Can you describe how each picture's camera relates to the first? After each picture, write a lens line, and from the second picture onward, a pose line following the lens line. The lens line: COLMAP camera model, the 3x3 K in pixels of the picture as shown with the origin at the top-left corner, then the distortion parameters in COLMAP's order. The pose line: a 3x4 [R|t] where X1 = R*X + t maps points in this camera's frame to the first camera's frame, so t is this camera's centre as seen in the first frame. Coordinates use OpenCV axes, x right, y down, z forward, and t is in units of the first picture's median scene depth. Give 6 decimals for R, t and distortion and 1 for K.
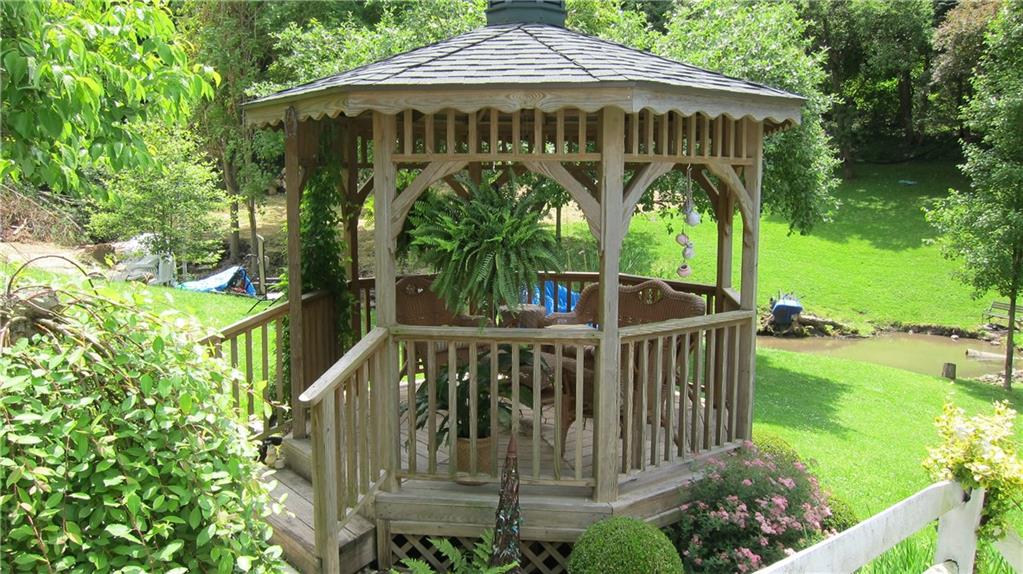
lens RADIAL K [[857.2, 0, 510.5], [0, 857.2, 286.6], [0, 0, 1]] dist [-0.059490, 0.013271]
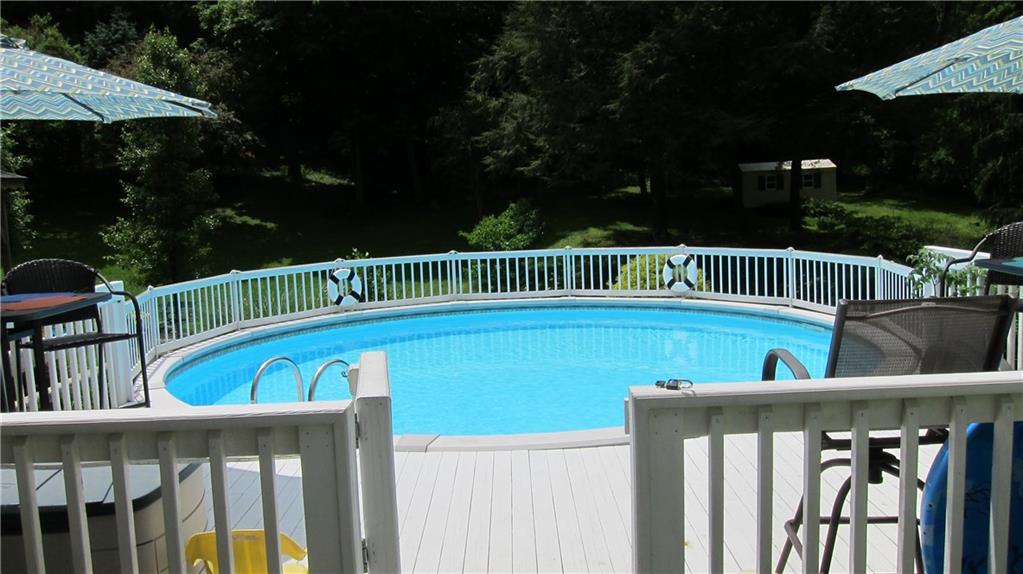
lens RADIAL K [[857.2, 0, 511.8], [0, 857.2, 287.1], [0, 0, 1]] dist [-0.059490, 0.013271]
pose [[0.620502, -0.117864, 0.775297, -0.150409], [0.144572, 0.988888, 0.034628, 0.039047], [-0.770764, 0.090599, 0.630647, -0.329374]]
